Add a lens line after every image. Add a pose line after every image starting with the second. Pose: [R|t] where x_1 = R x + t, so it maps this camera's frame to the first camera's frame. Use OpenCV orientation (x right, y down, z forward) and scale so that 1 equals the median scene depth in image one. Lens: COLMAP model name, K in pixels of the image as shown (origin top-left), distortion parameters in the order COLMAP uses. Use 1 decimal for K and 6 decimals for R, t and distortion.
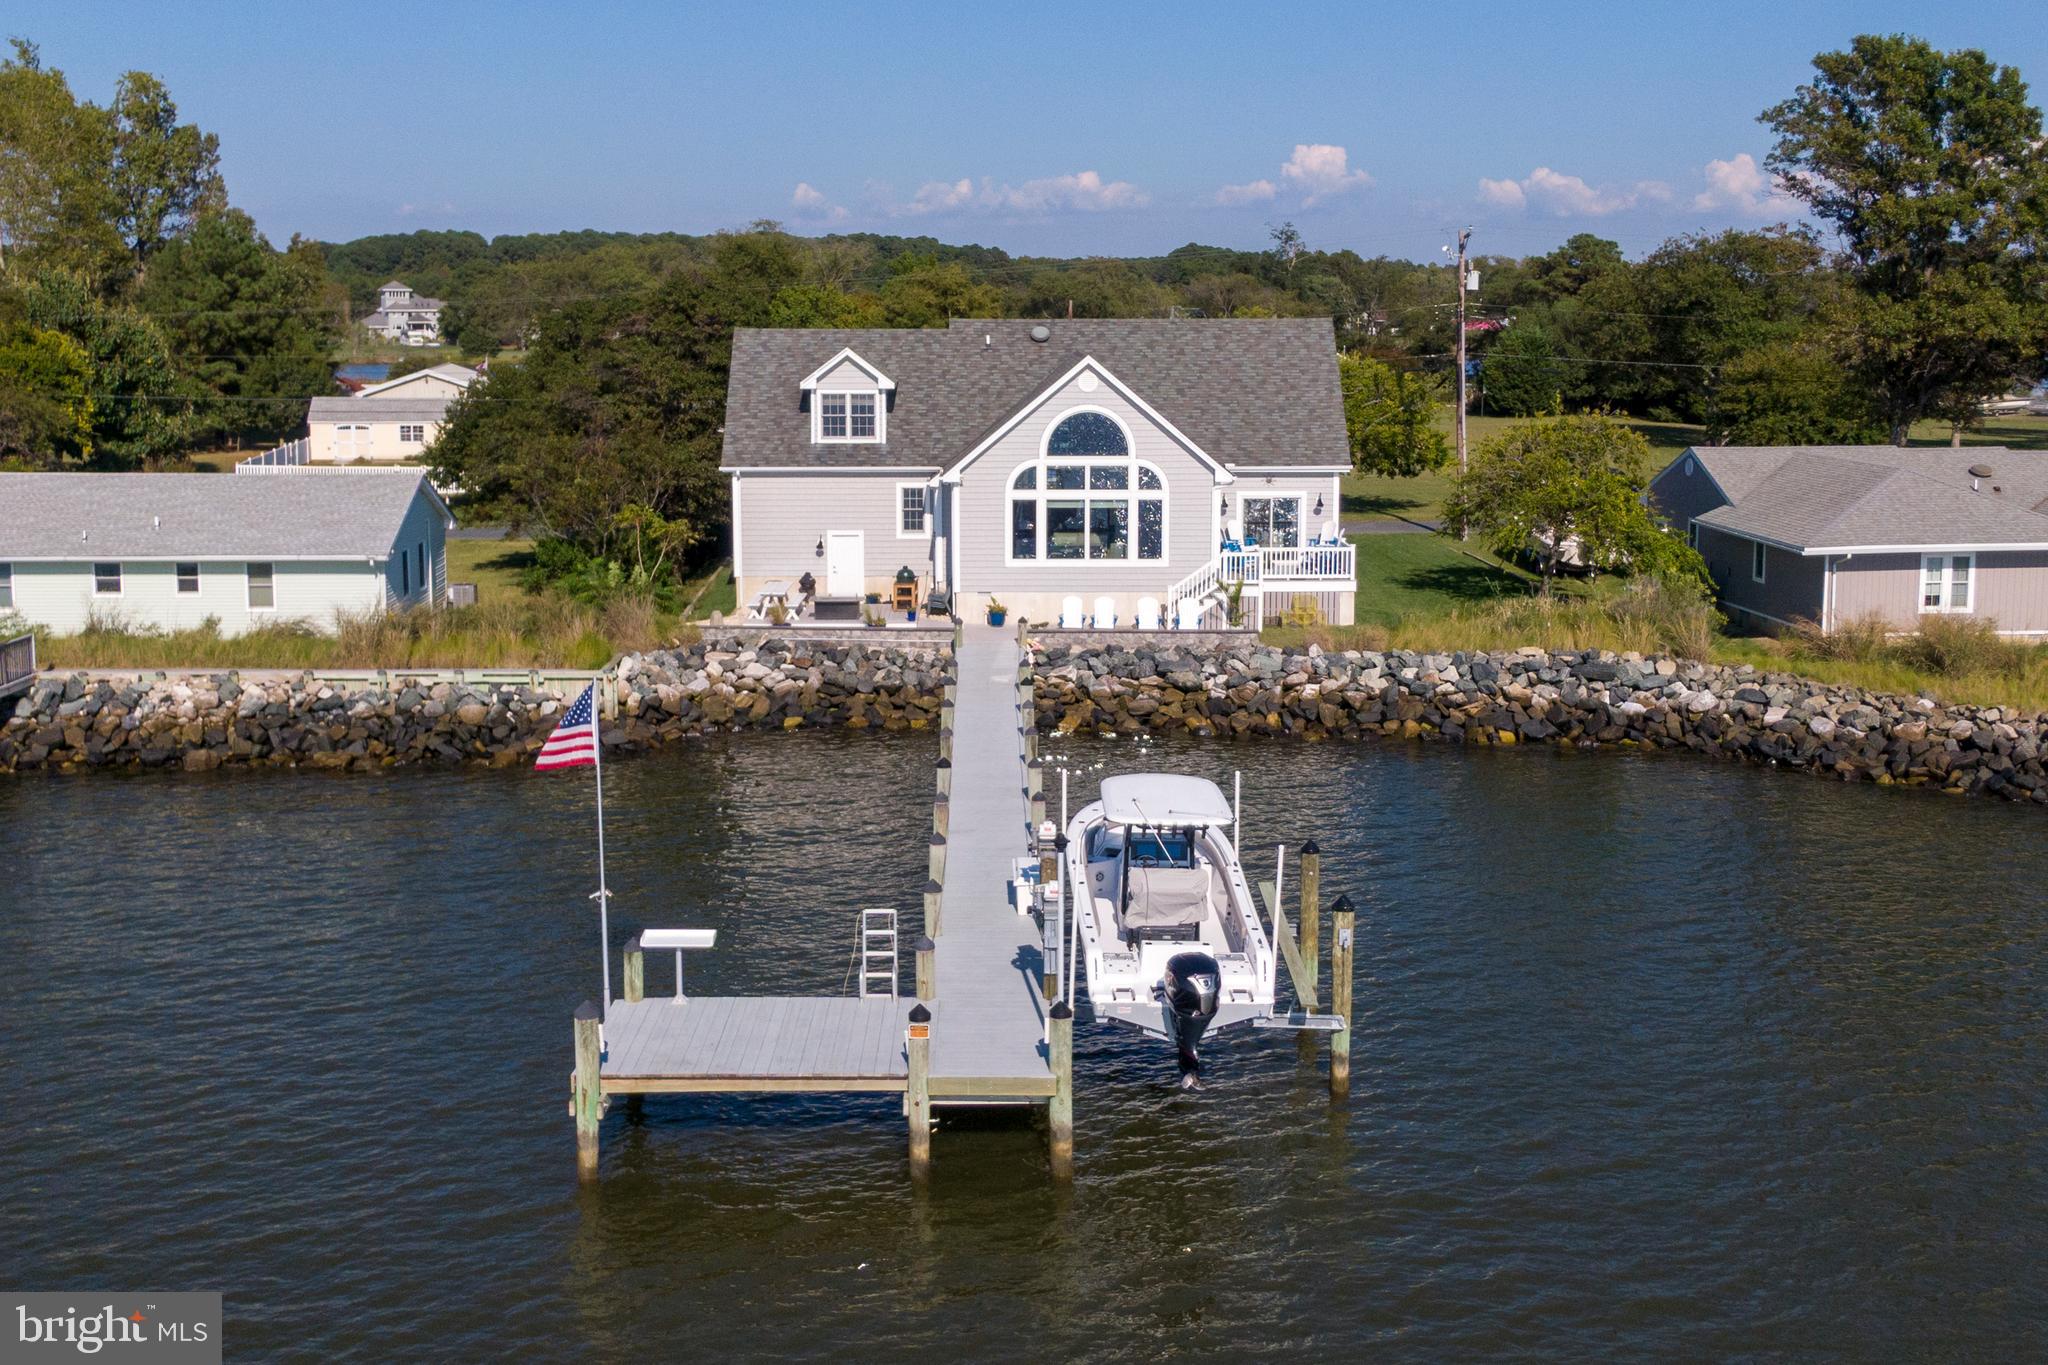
lens RADIAL K [[1930.7, 0, 1024.3], [0, 1930.7, 640.0], [0, 0, 1]] dist [0.006752, 0.008052]
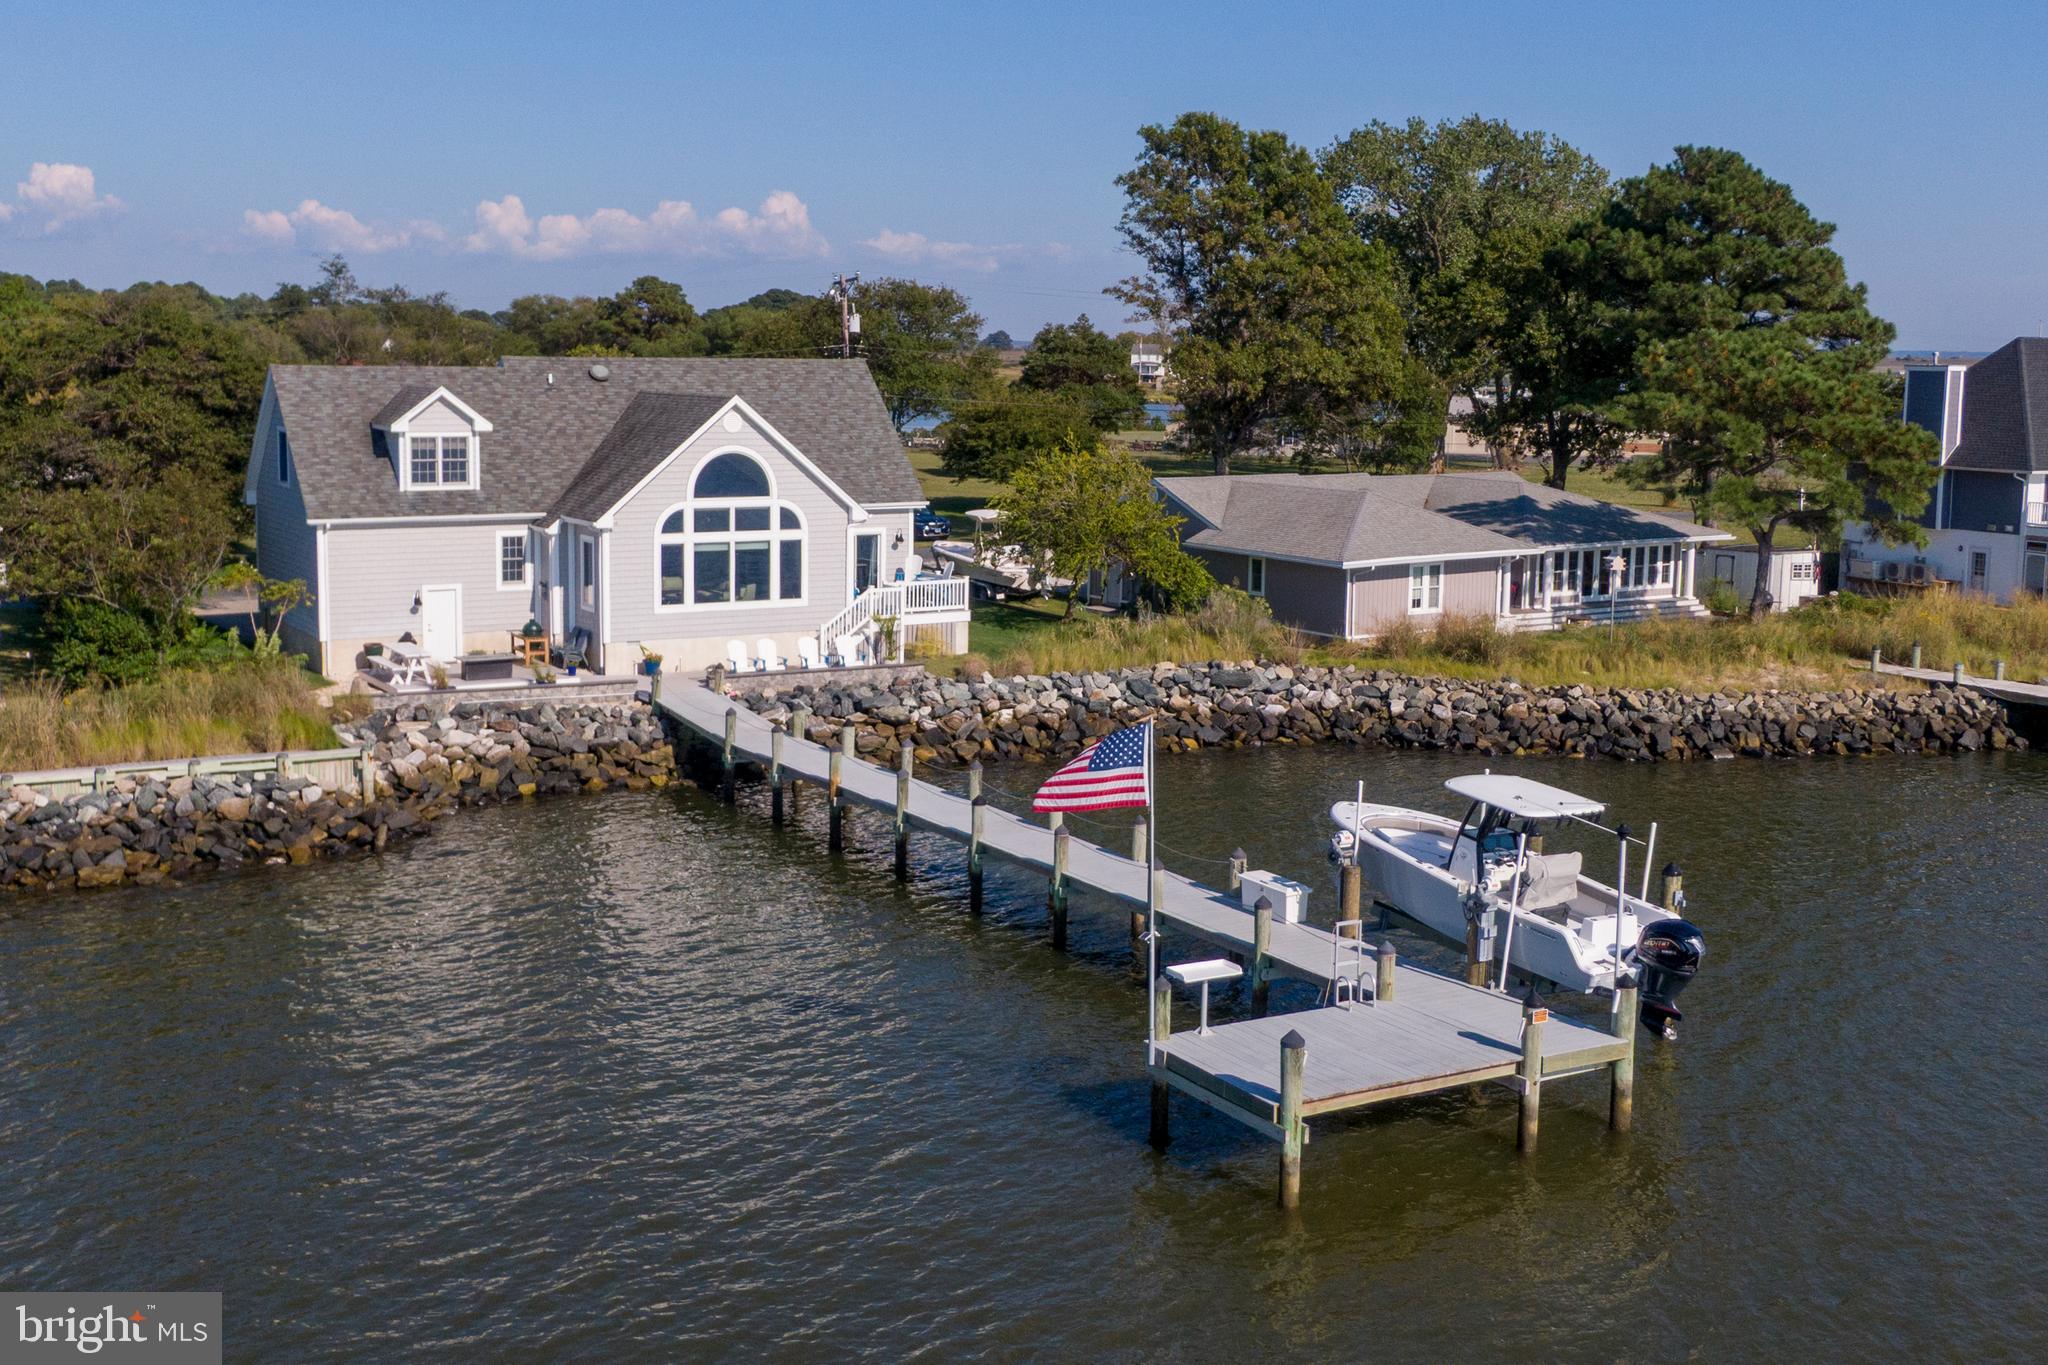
lens RADIAL K [[1927.4, 0, 1024.0], [0, 1927.4, 682.5], [0, 0, 1]] dist [0.014915, -0.002303]
pose [[0.898550, -0.065436, 0.433965, -0.264451], [0.064719, 0.997768, 0.016446, -0.007416], [-0.434073, 0.013308, 0.900780, 0.048575]]
